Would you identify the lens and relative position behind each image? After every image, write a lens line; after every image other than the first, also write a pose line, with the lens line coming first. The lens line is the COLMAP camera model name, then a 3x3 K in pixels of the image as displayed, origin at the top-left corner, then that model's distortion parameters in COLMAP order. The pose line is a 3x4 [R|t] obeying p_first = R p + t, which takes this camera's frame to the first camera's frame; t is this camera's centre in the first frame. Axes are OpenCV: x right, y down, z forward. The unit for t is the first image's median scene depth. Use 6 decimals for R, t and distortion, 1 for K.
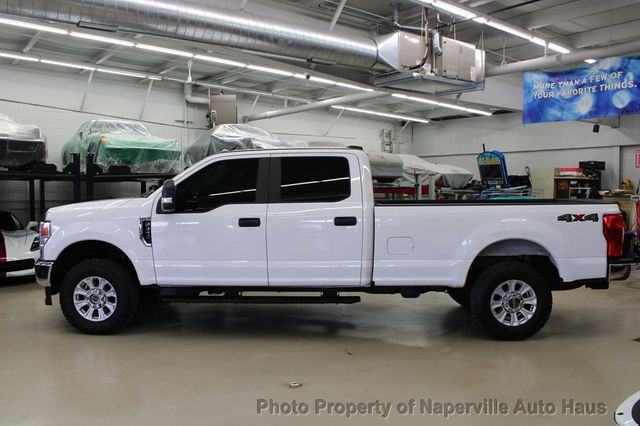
lens RADIAL K [[575.3, 0, 320.0], [0, 575.3, 213.0], [0, 0, 1]] dist [-0.140115, 0.125898]
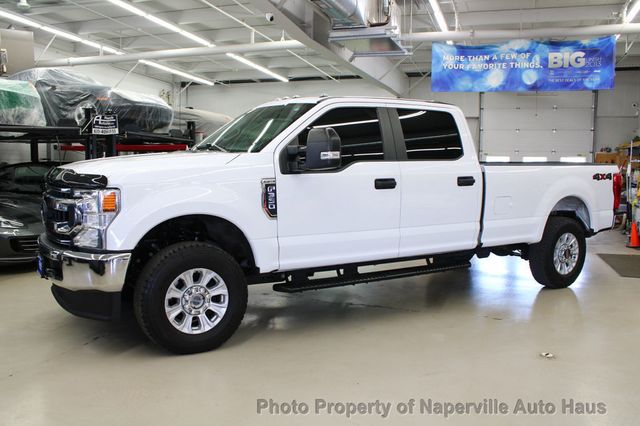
lens RADIAL K [[575.3, 0, 320.0], [0, 575.3, 213.0], [0, 0, 1]] dist [-0.140115, 0.125898]
pose [[0.824284, -0.043130, 0.564532, -0.656791], [0.013996, 0.998342, 0.055836, 0.010525], [-0.566004, -0.038123, 0.823521, 0.354793]]
